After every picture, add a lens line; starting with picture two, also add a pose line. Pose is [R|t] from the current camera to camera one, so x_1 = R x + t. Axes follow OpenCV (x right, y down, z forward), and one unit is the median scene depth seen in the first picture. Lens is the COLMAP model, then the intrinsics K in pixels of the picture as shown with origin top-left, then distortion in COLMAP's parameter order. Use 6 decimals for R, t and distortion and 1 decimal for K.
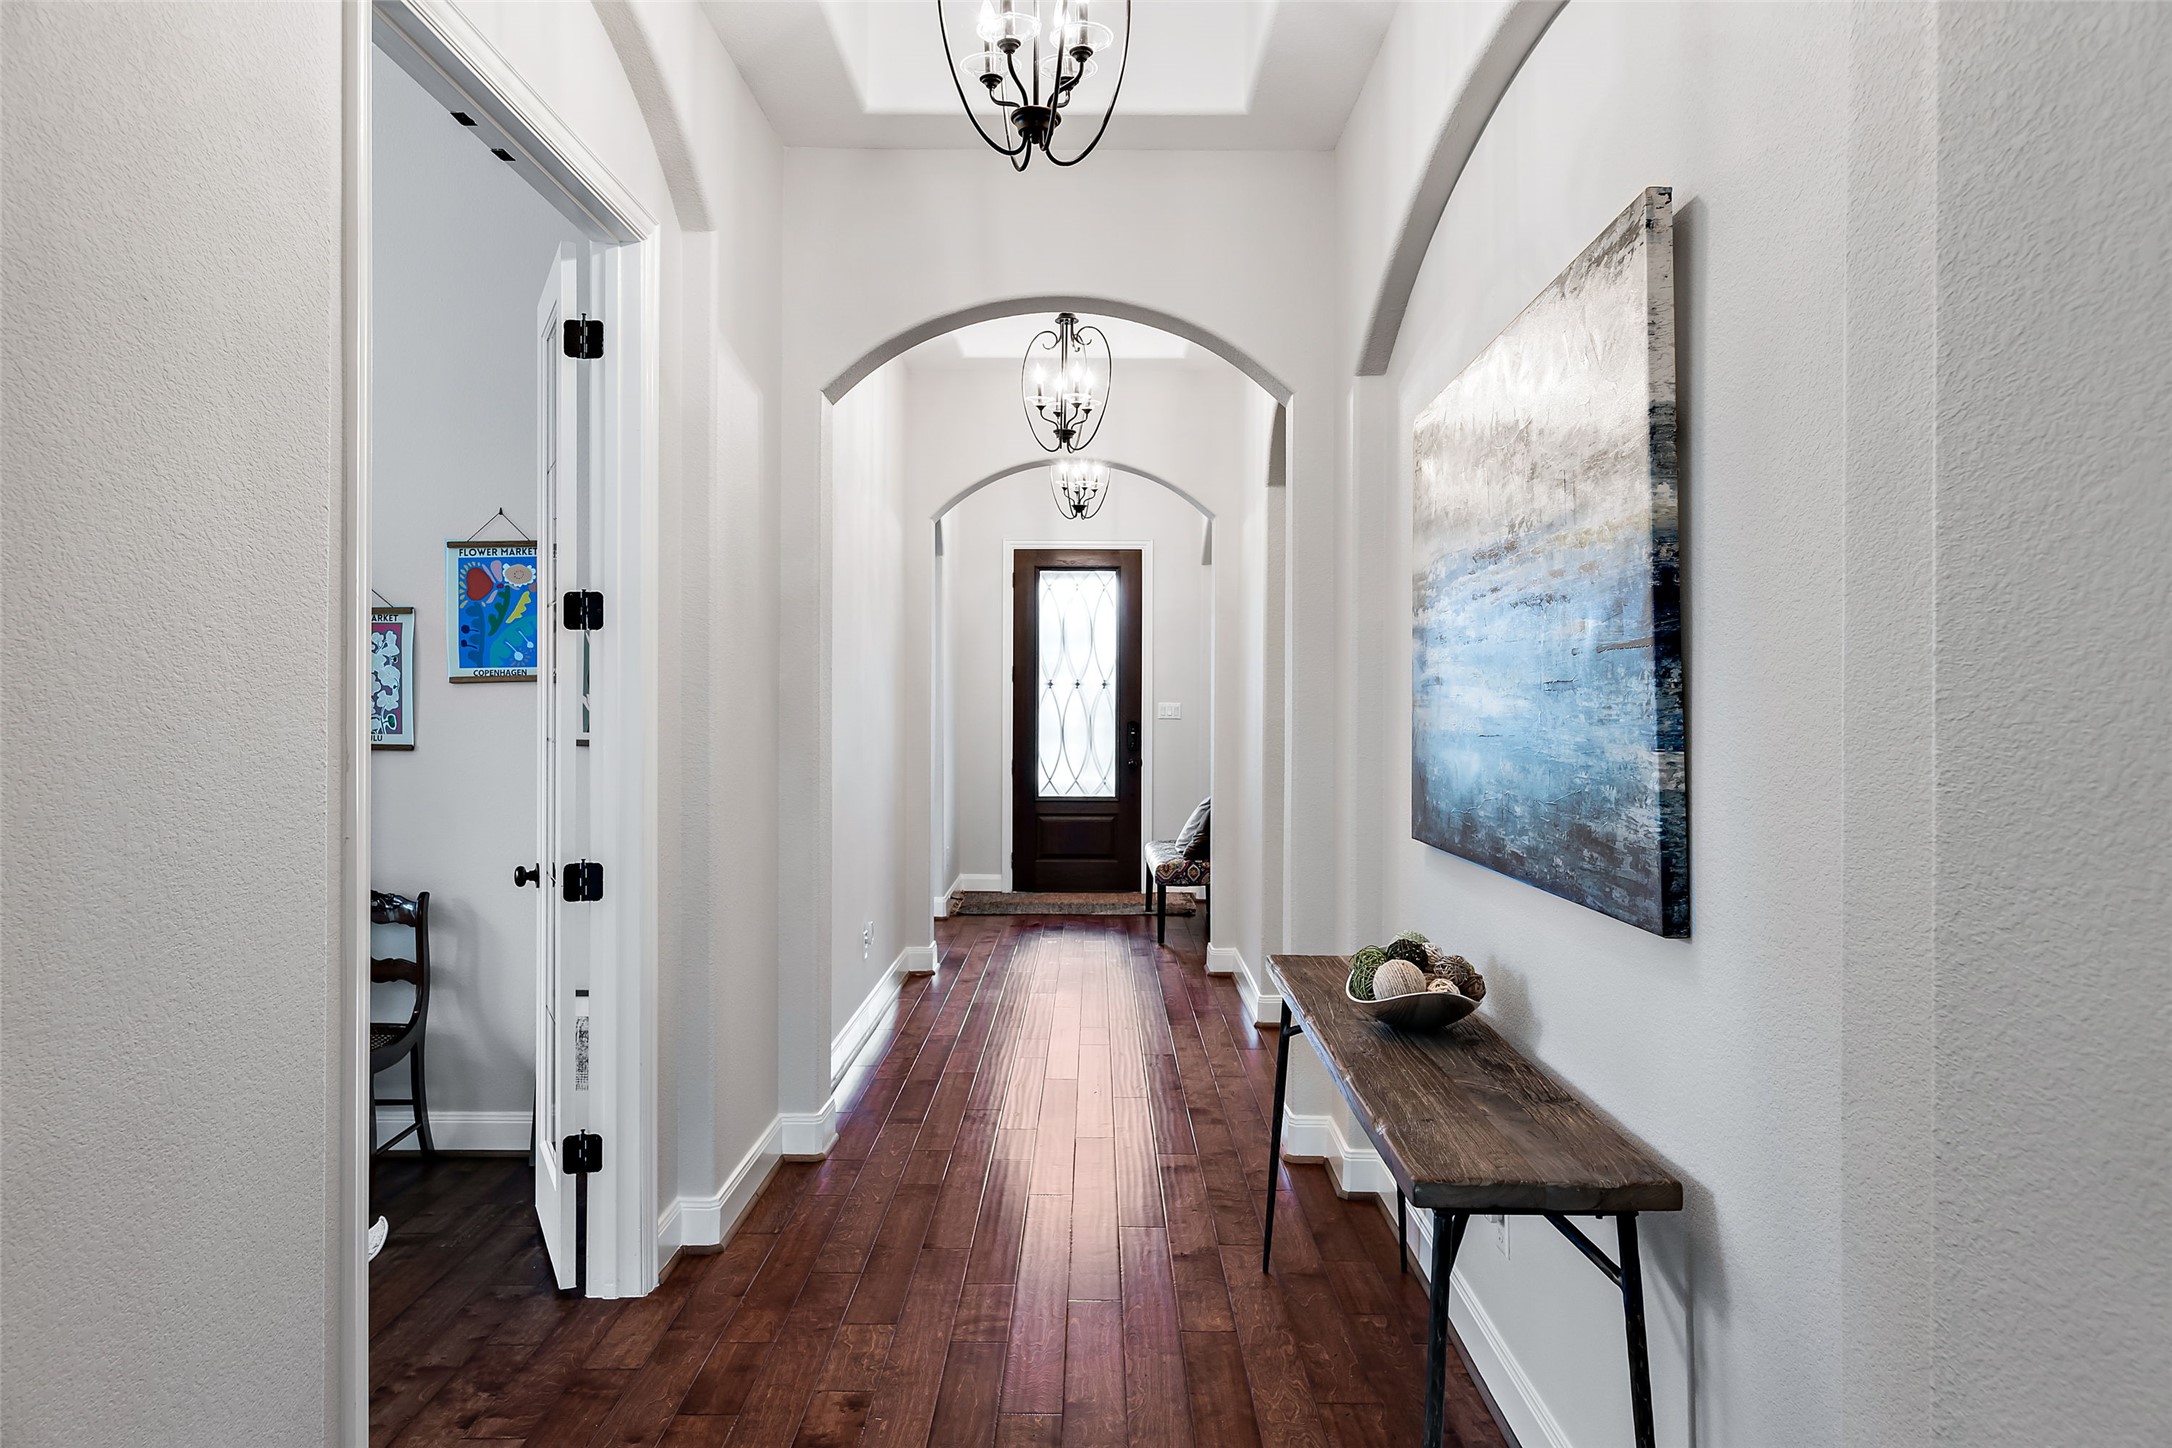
lens RADIAL K [[1346.3, 0, 1086.0], [0, 1346.3, 724.0], [0, 0, 1]] dist [0.003043, 0.001436]
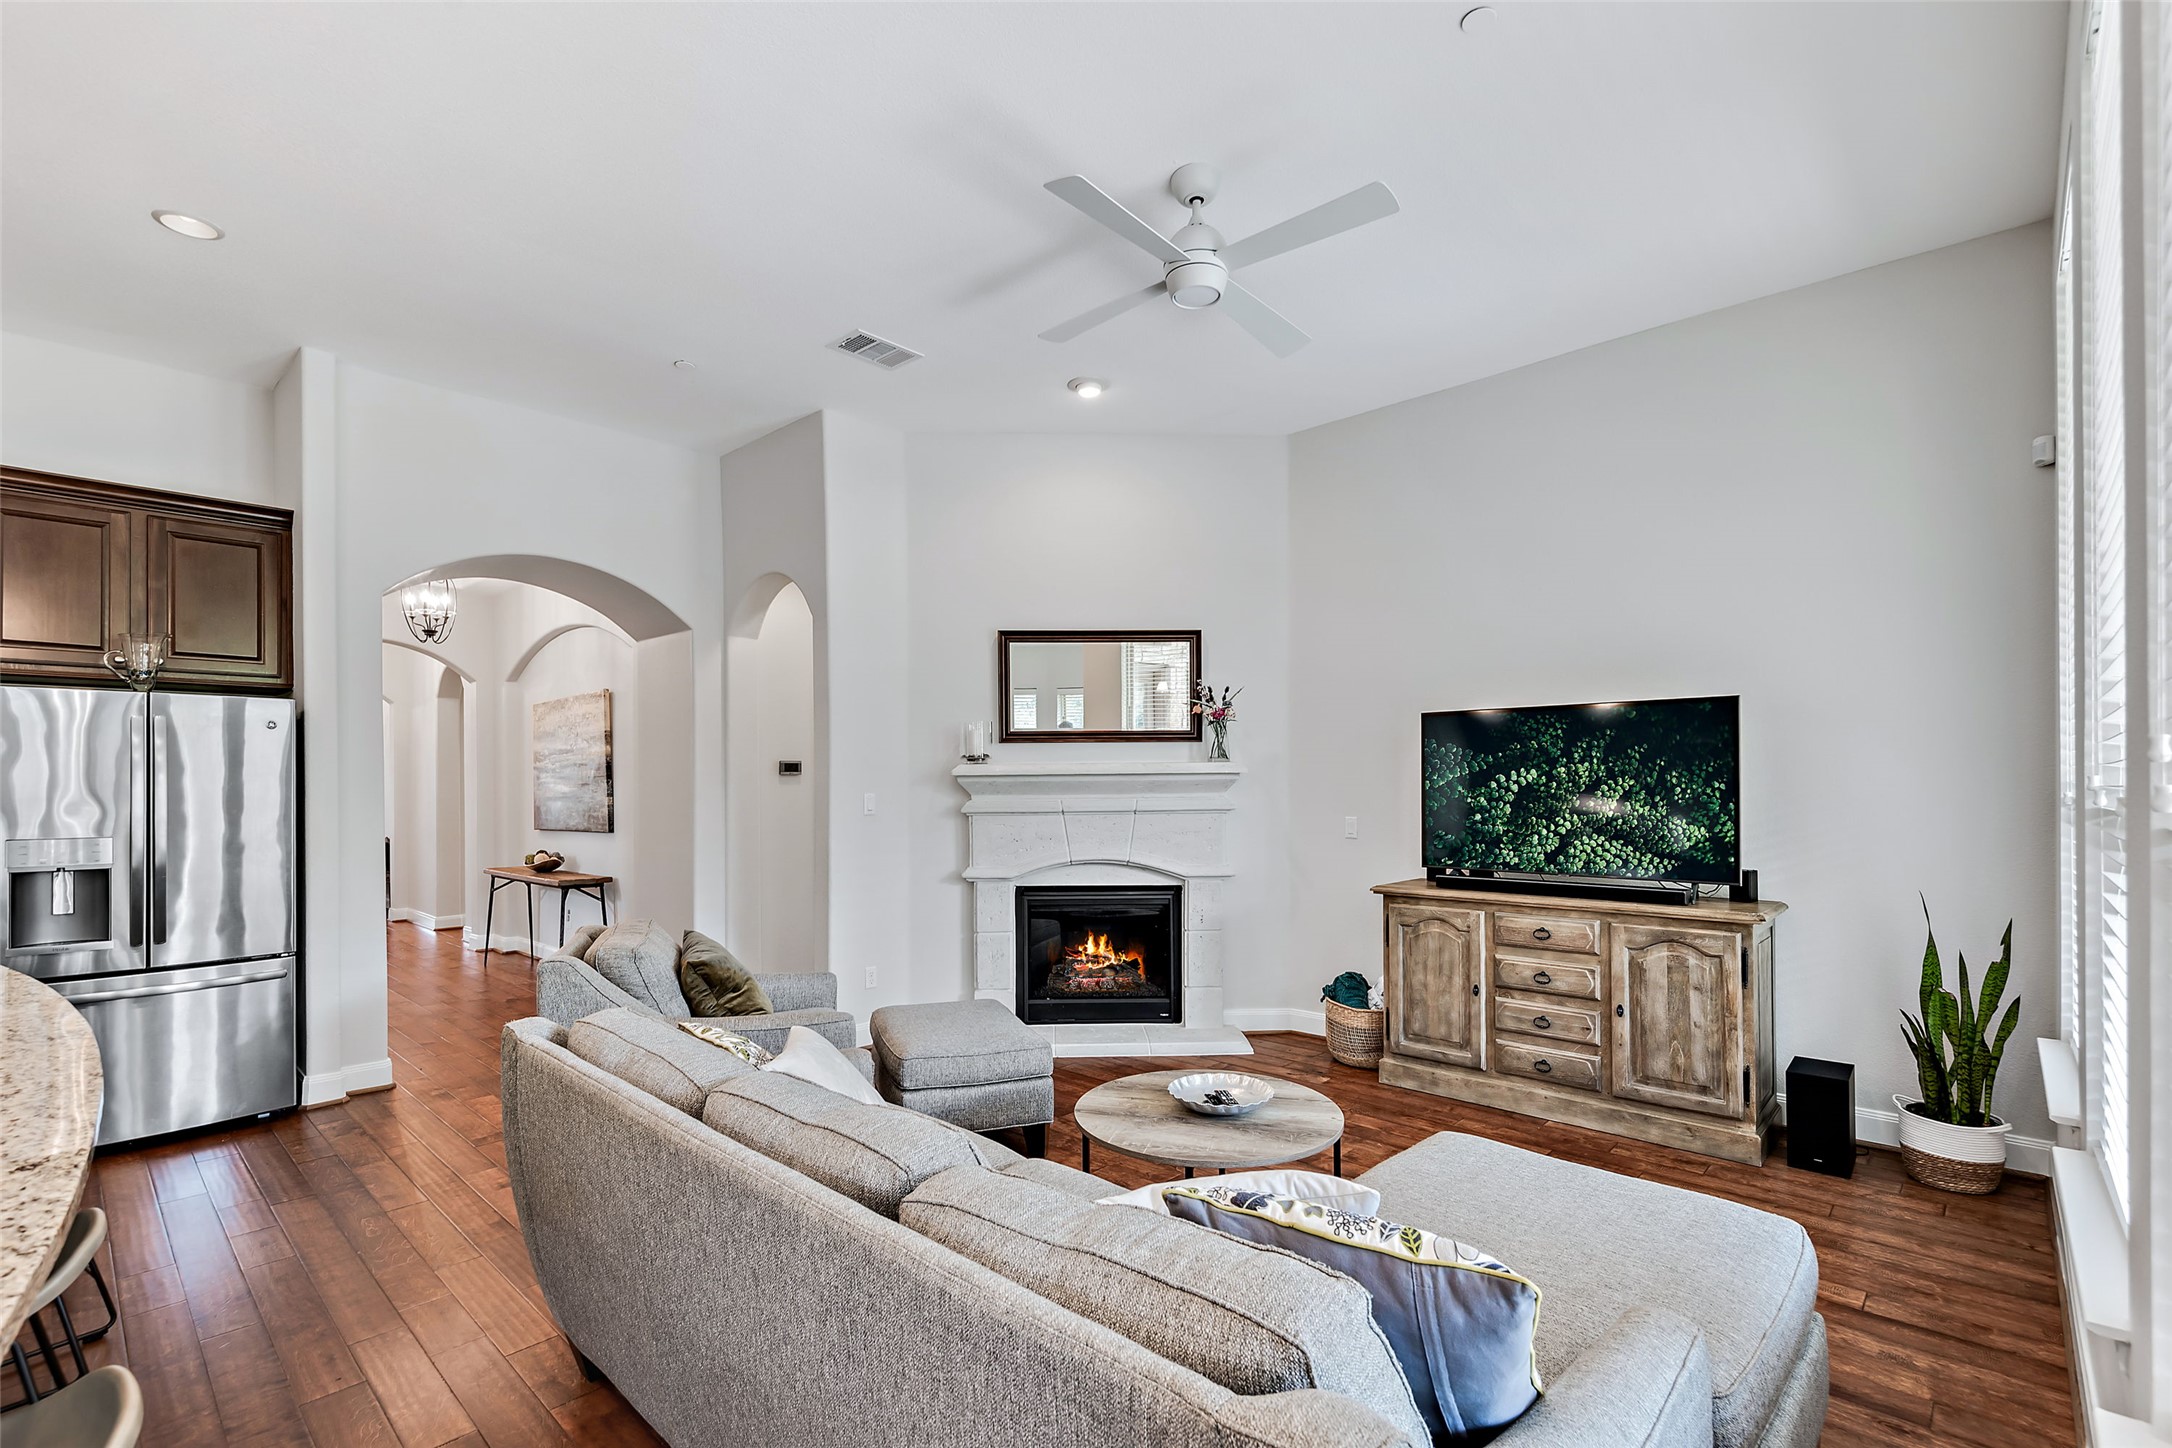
lens RADIAL K [[989.2, 0, 1080.4], [0, 989.2, 780.1], [0, 0, 1]] dist [0.000821, -0.000115]
pose [[0.665522, 0.001487, 0.746377, -1.190528], [0.021281, 0.999554, -0.020967, 0.072230], [-0.746075, 0.029837, 0.665193, -2.858291]]
